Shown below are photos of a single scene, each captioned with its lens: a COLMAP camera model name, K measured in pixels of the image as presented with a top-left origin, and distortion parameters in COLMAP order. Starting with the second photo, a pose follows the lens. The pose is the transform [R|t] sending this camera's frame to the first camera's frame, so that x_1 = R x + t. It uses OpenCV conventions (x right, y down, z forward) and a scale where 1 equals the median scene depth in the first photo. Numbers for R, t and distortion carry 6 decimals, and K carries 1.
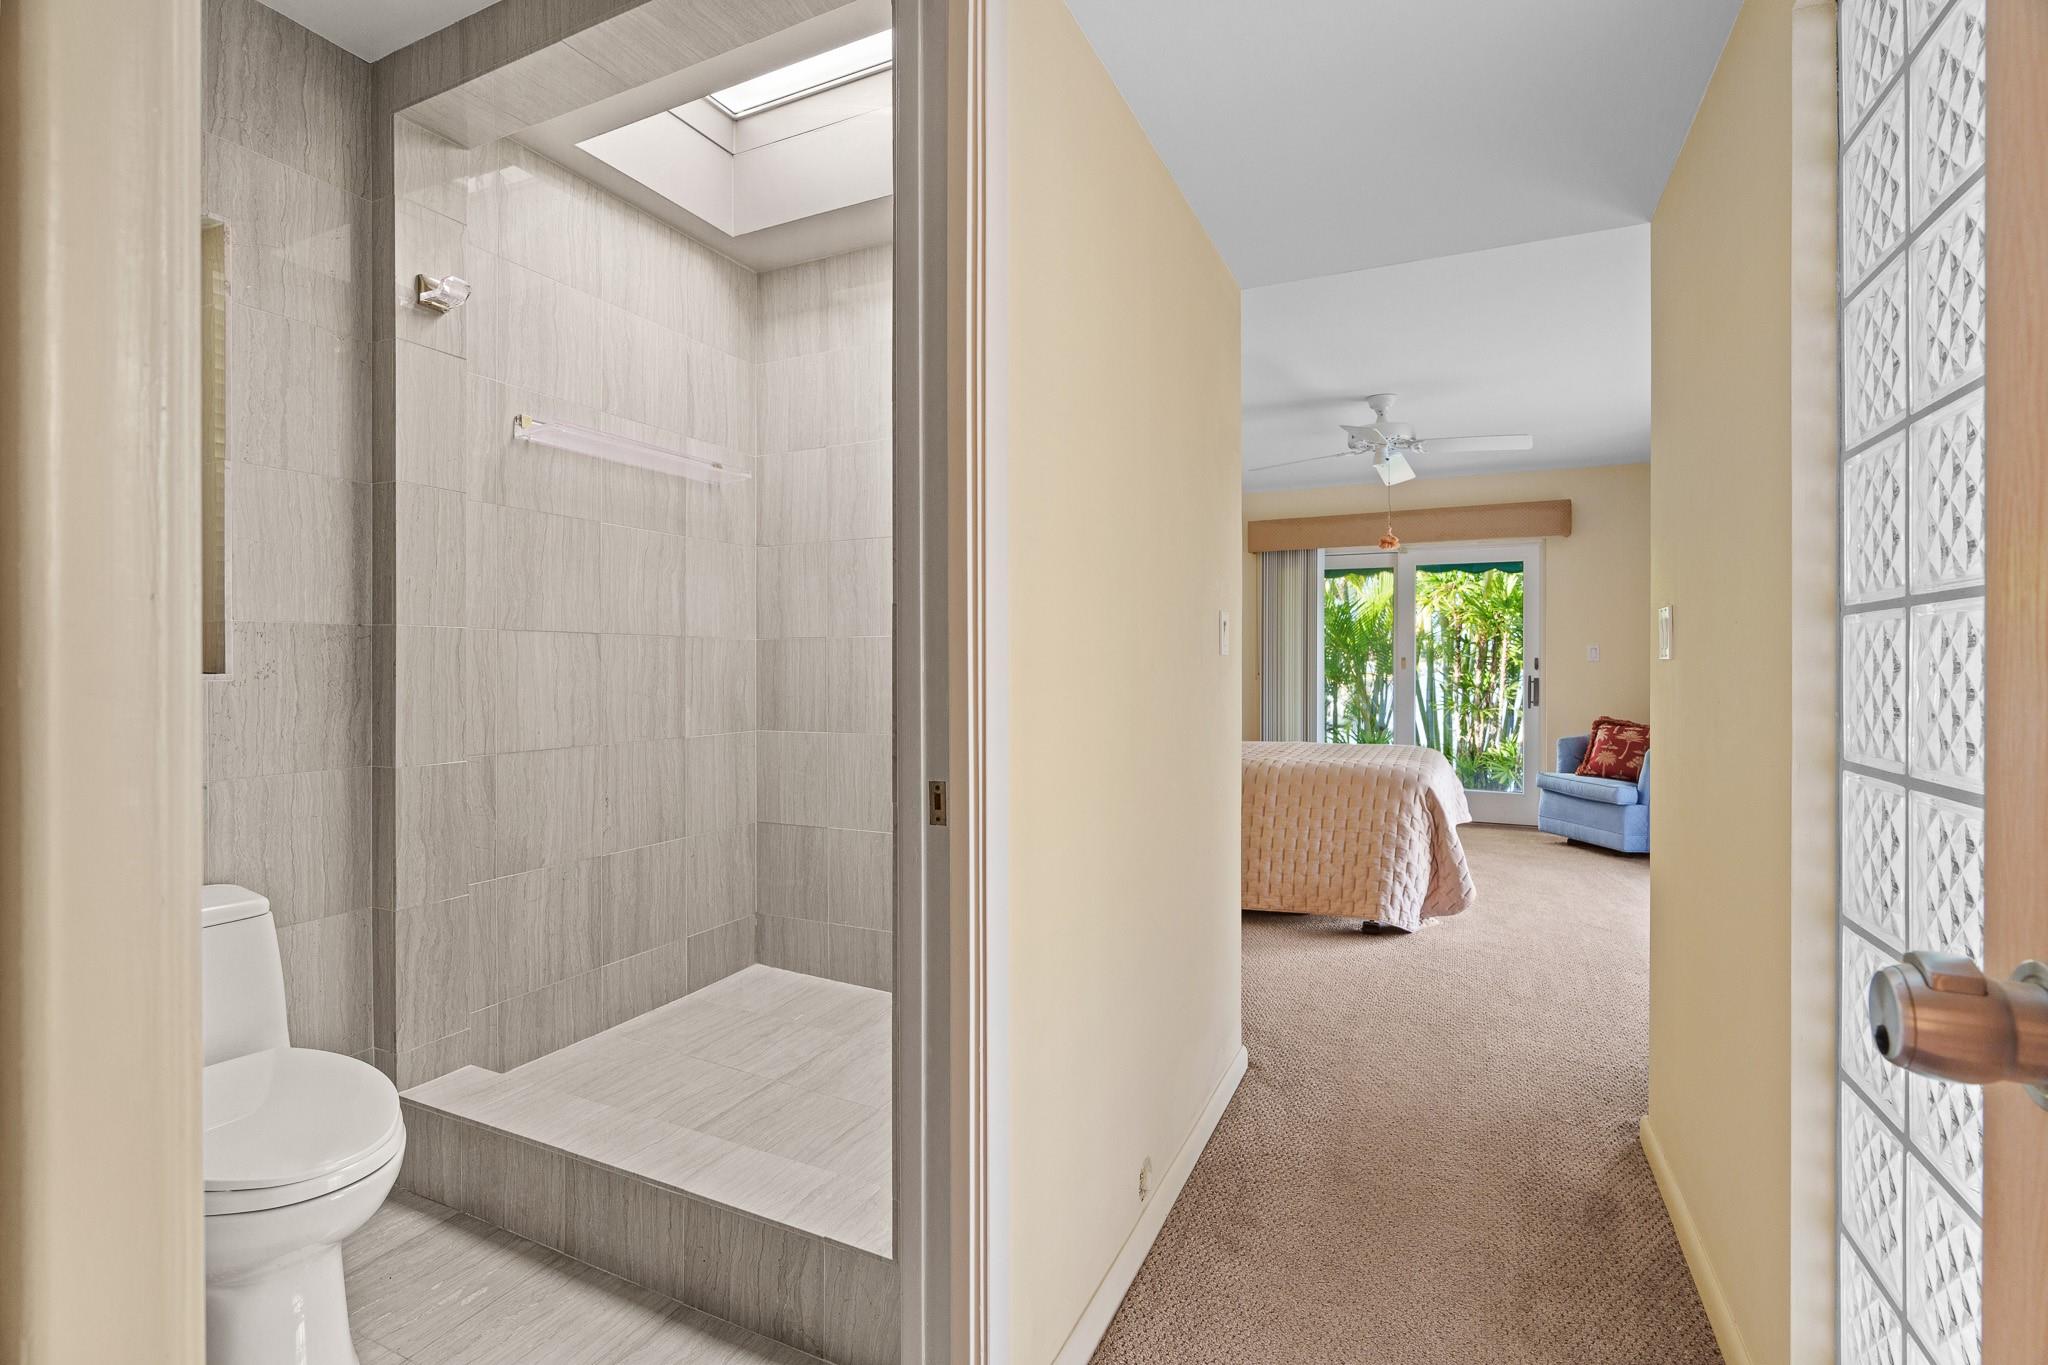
lens RADIAL K [[923.1, 0, 1021.3], [0, 923.1, 672.7], [0, 0, 1]] dist [-0.005757, 0.001525]
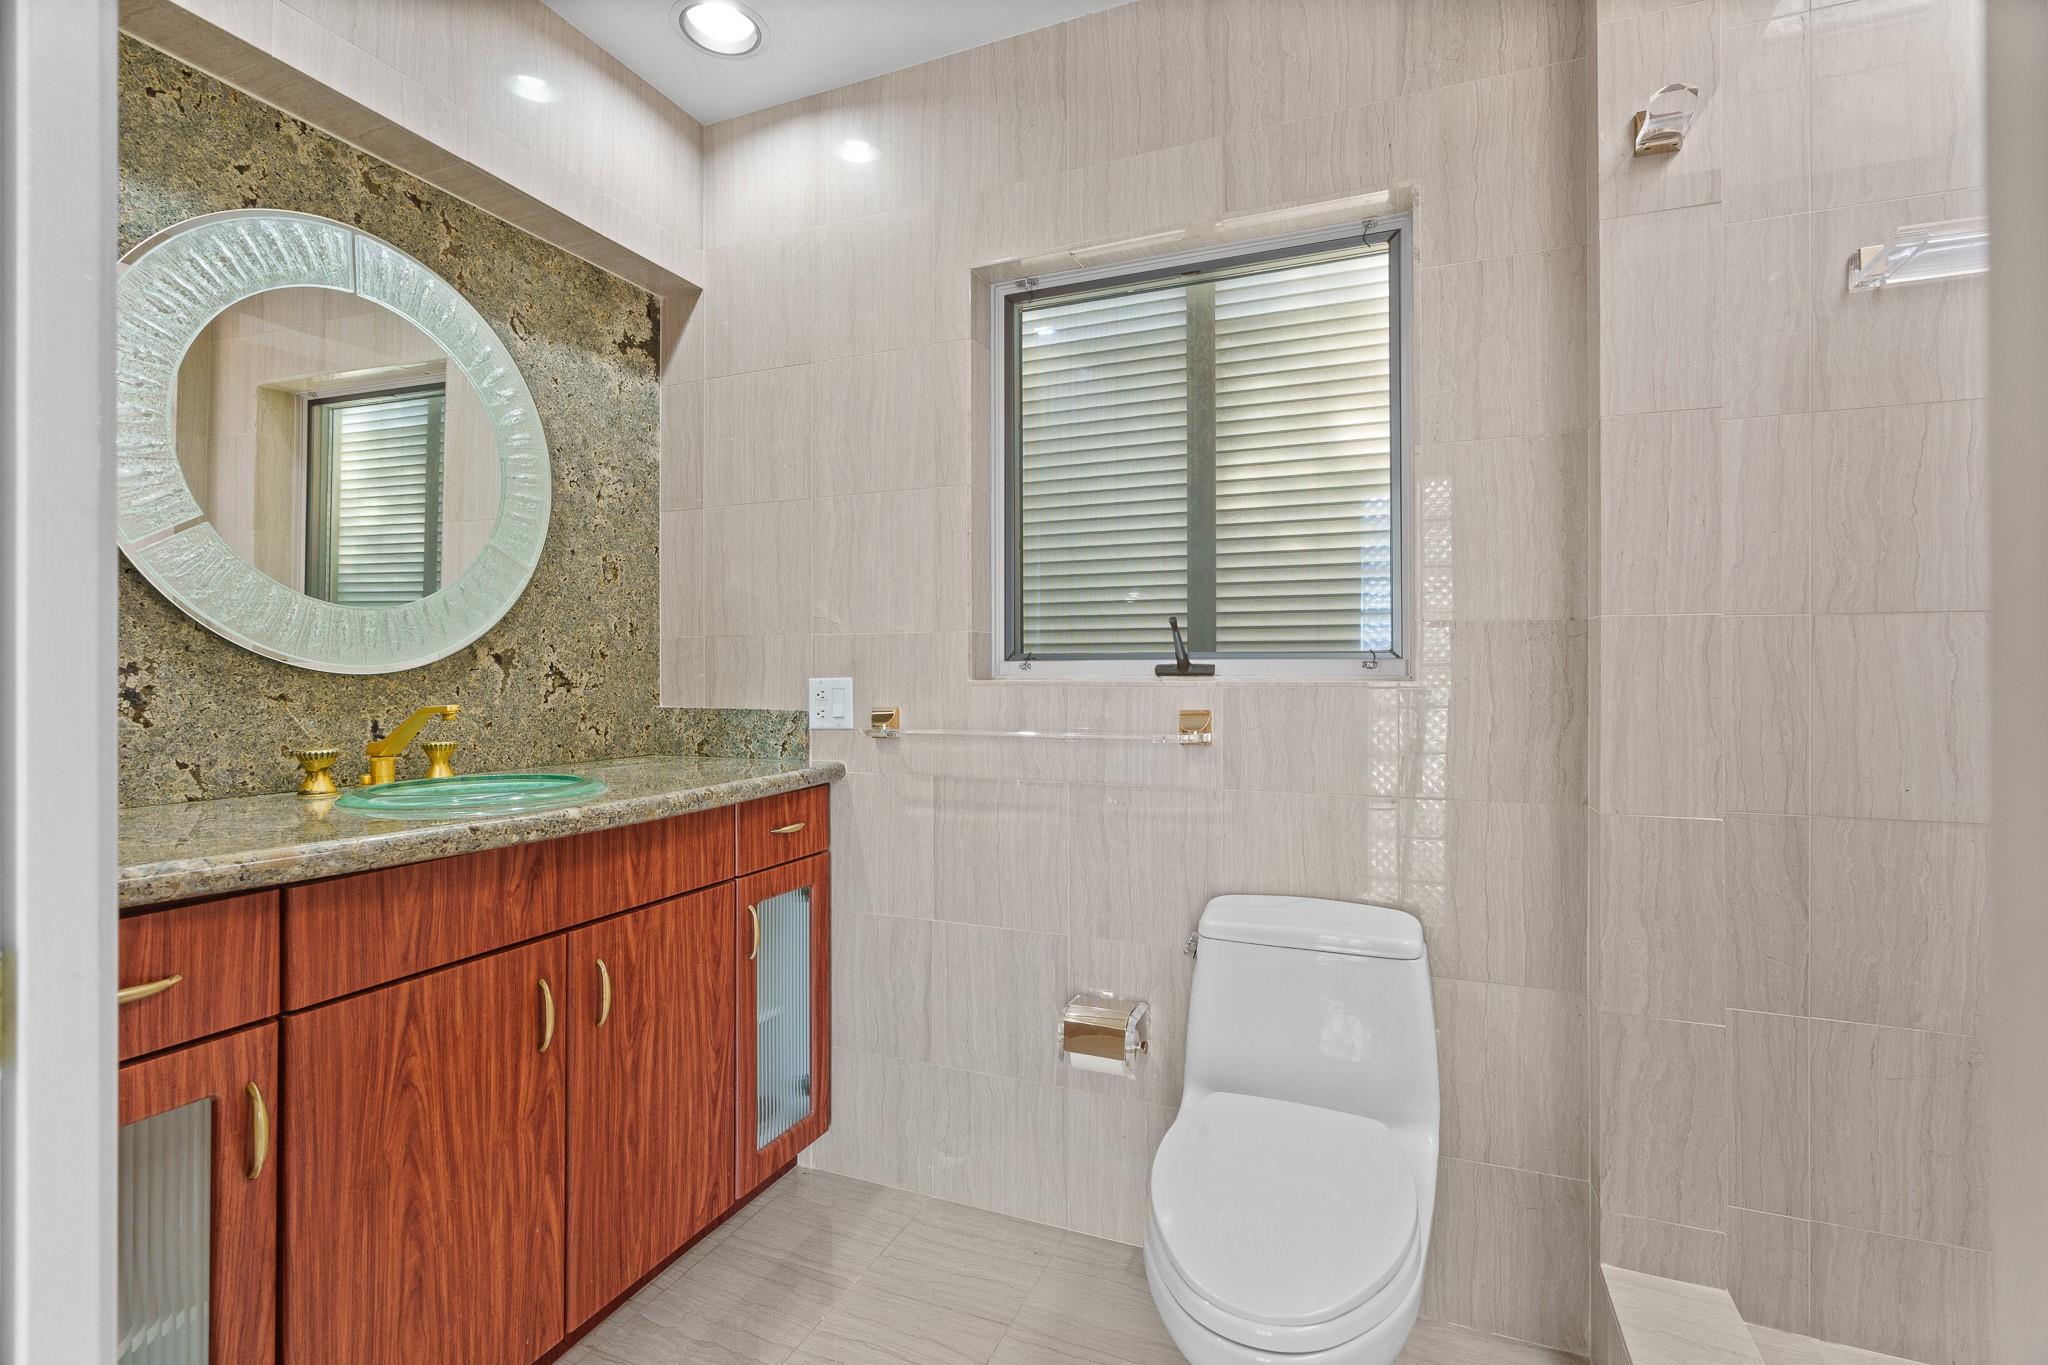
lens RADIAL K [[923.1, 0, 1023.1], [0, 923.1, 676.0], [0, 0, 1]] dist [-0.005757, 0.001525]
pose [[0.060443, 0.000702, -0.998171, 0.016380], [-0.010152, 0.999948, 0.000088, -0.000251], [0.998120, 0.010129, 0.060447, 0.493710]]
